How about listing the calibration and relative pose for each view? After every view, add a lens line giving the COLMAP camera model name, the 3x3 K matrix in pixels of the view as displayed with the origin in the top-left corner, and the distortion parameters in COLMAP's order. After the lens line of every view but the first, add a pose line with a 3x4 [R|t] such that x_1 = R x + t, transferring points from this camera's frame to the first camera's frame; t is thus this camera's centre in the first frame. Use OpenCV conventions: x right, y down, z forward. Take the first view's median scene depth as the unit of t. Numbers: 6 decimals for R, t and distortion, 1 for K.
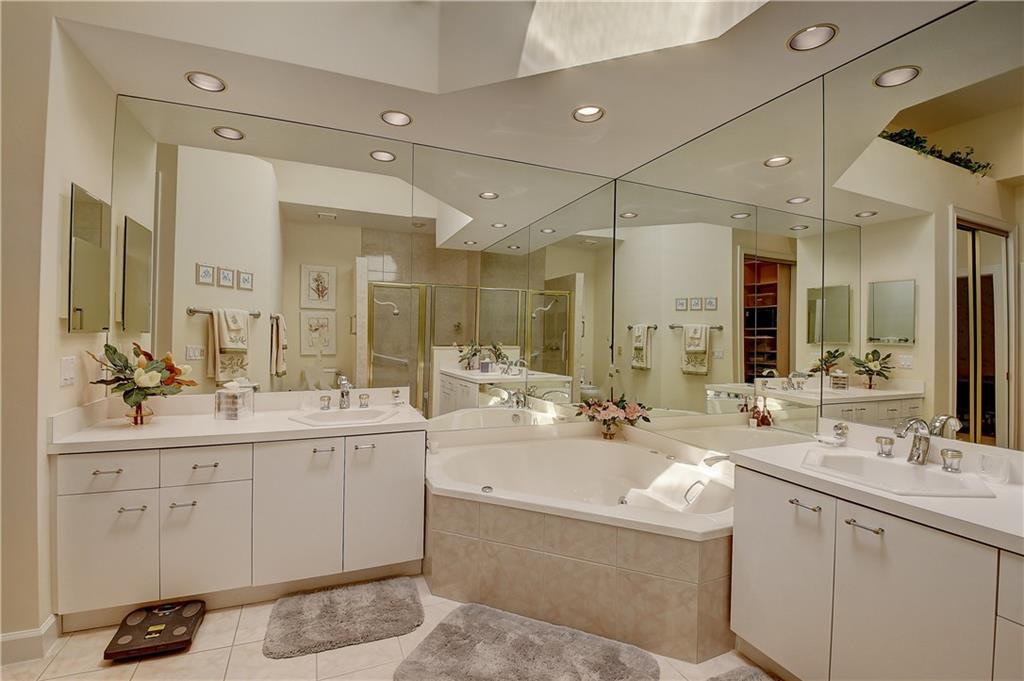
lens RADIAL K [[452.6, 0, 518.0], [0, 452.6, 326.6], [0, 0, 1]] dist [-0.007890, -0.013194]
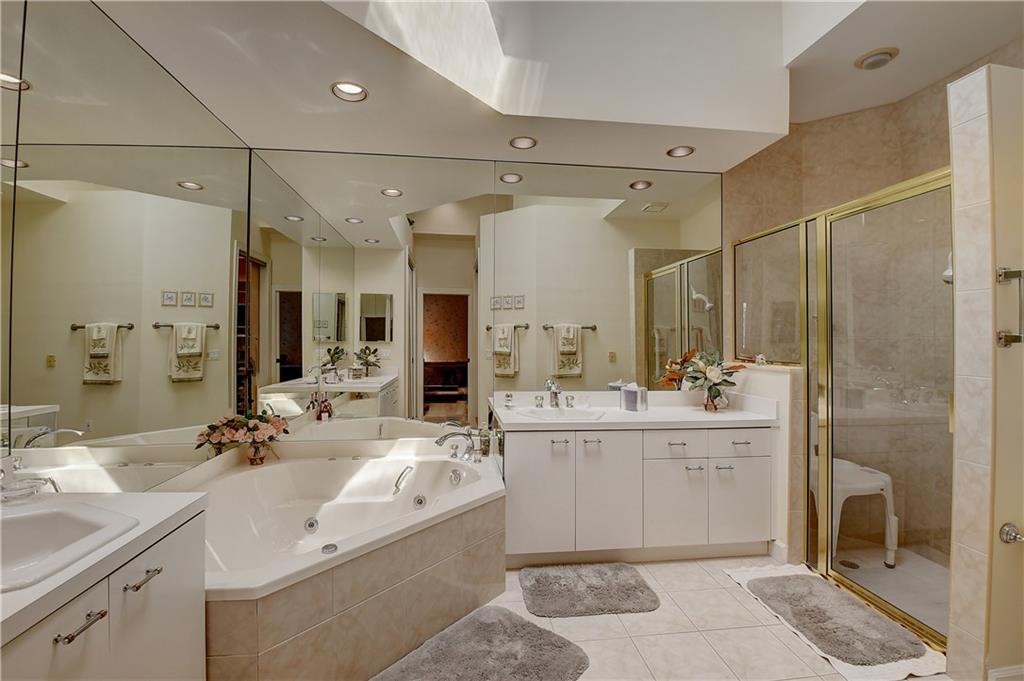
lens RADIAL K [[452.6, 0, 501.2], [0, 452.6, 329.1], [0, 0, 1]] dist [-0.007890, -0.013194]
pose [[0.297440, -0.001027, 0.954740, -0.246995], [-0.009858, 0.999943, 0.004147, -0.002981], [-0.954690, -0.010646, 0.297413, 0.181542]]
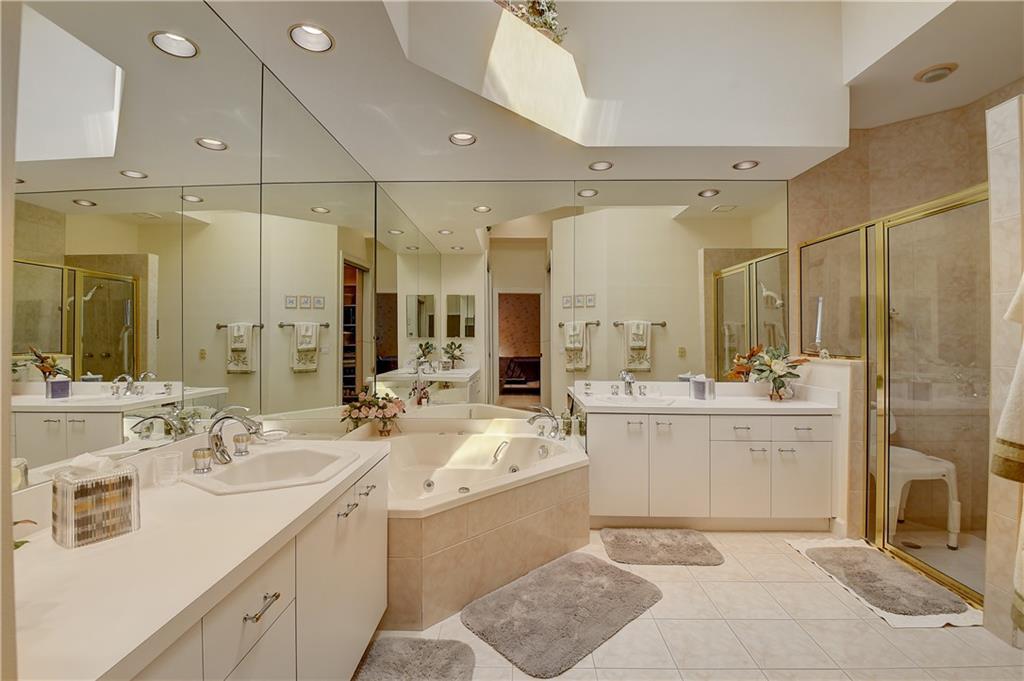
lens RADIAL K [[452.6, 0, 500.1], [0, 452.6, 328.7], [0, 0, 1]] dist [-0.007890, -0.013194]
pose [[0.429821, -0.009689, 0.902862, -0.335559], [-0.003491, 0.999917, 0.012393, -0.005239], [-0.902907, -0.008479, 0.429751, 0.175411]]
